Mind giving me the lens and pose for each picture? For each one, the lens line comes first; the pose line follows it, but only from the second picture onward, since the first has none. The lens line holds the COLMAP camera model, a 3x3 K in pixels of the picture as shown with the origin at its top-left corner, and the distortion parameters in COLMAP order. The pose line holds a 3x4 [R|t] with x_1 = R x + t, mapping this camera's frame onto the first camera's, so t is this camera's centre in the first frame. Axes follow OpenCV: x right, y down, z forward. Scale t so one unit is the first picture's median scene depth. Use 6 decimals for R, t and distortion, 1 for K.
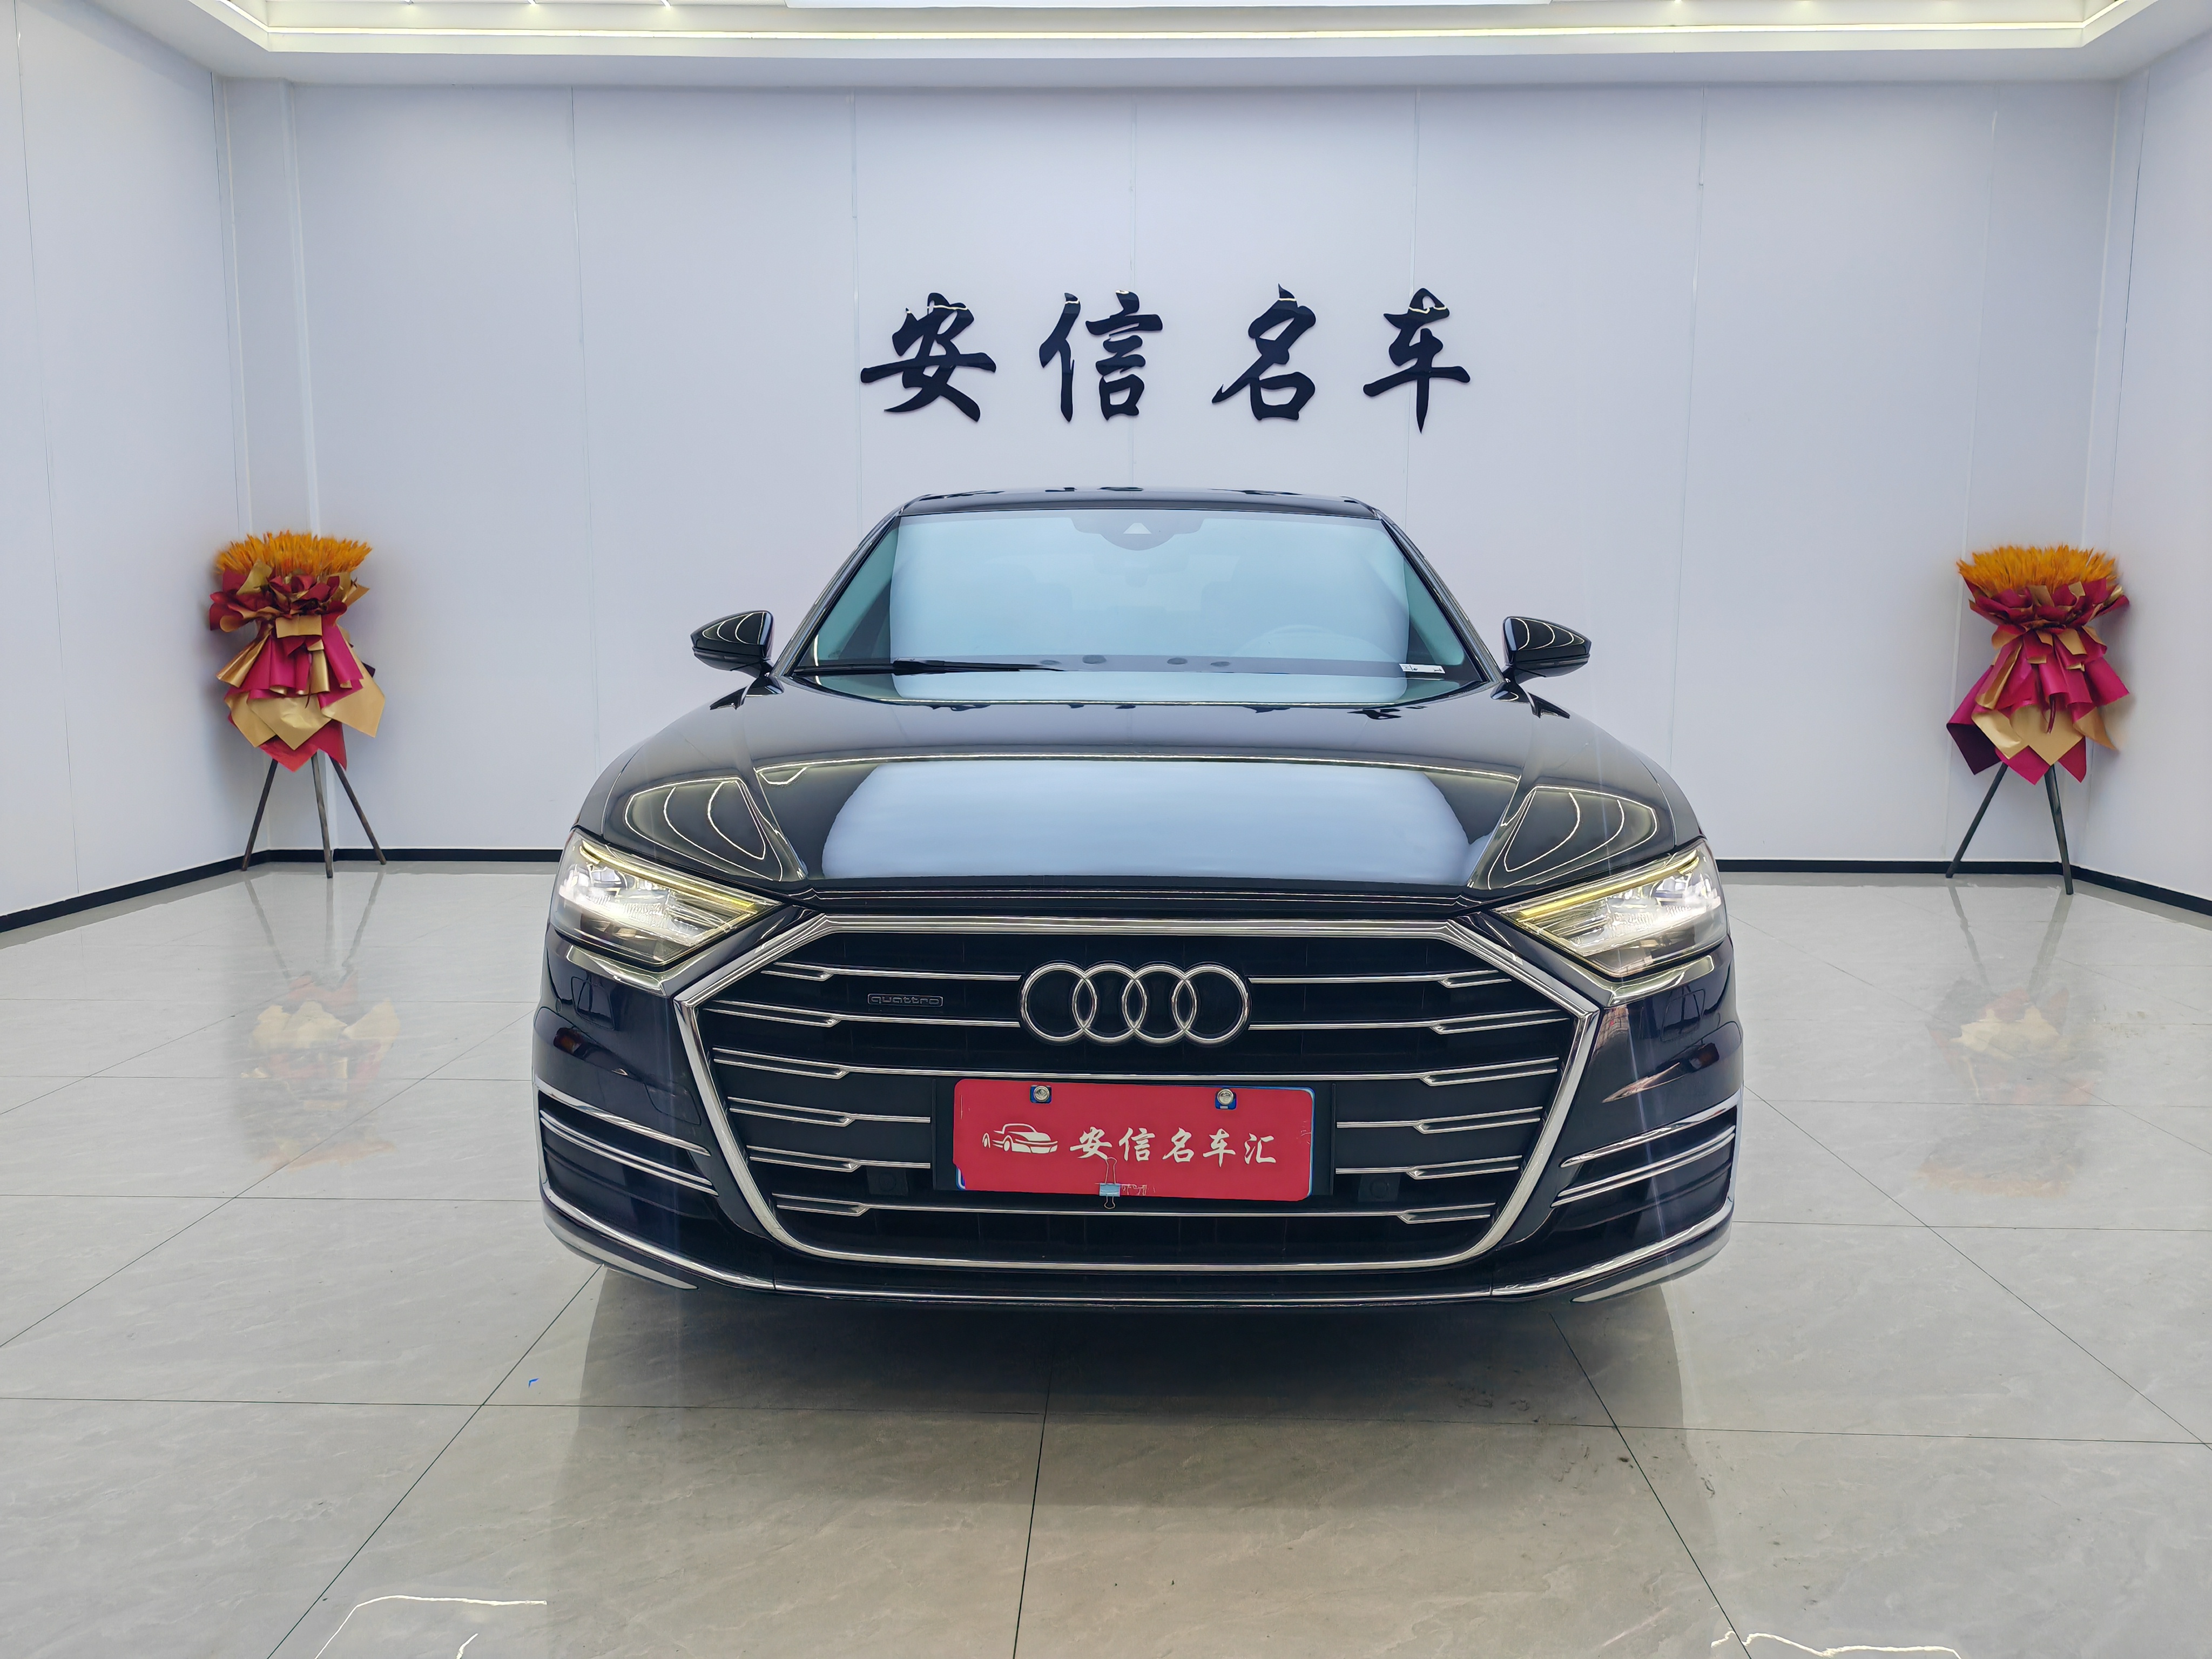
lens RADIAL K [[1620.1, 0, 1109.7], [0, 1620.1, 831.4], [0, 0, 1]] dist [0.055881, -0.053936]
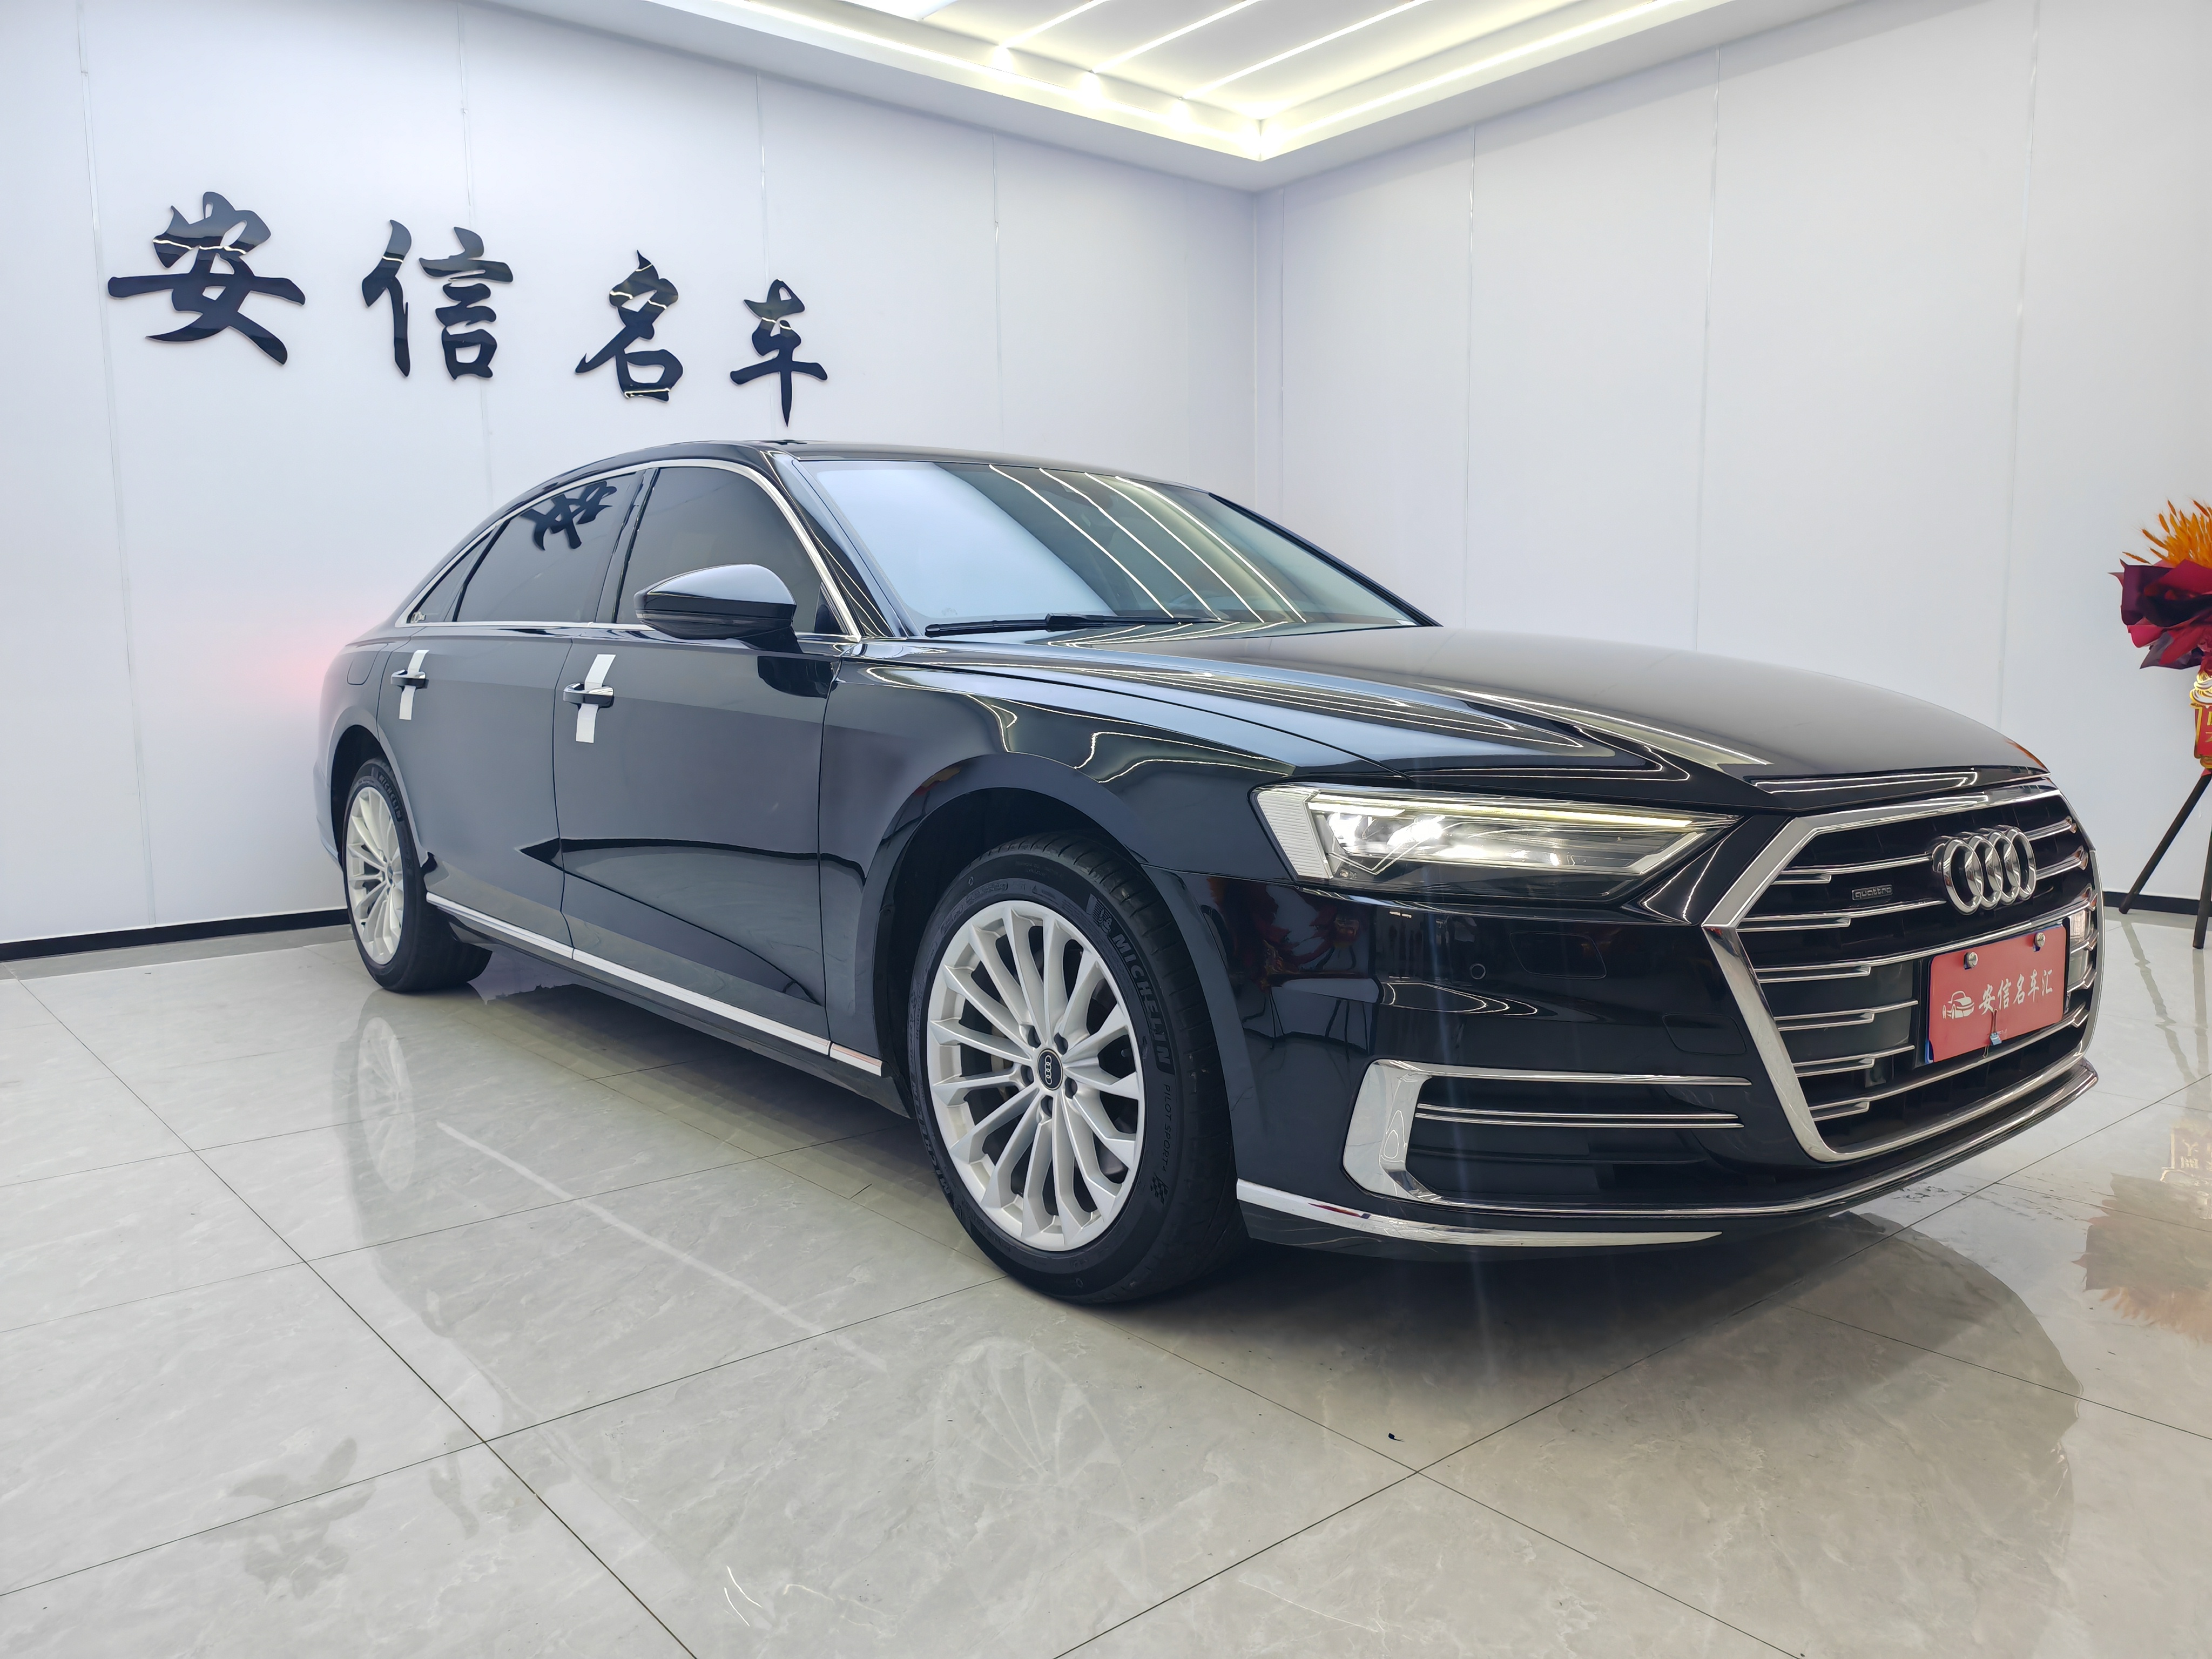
lens RADIAL K [[1620.1, 0, 1121.0], [0, 1620.1, 835.8], [0, 0, 1]] dist [0.055881, -0.053936]
pose [[0.747786, -0.085889, 0.658361, -0.331050], [0.098822, 0.994950, 0.017555, 0.001040], [-0.656544, 0.051934, 0.752497, 0.152788]]
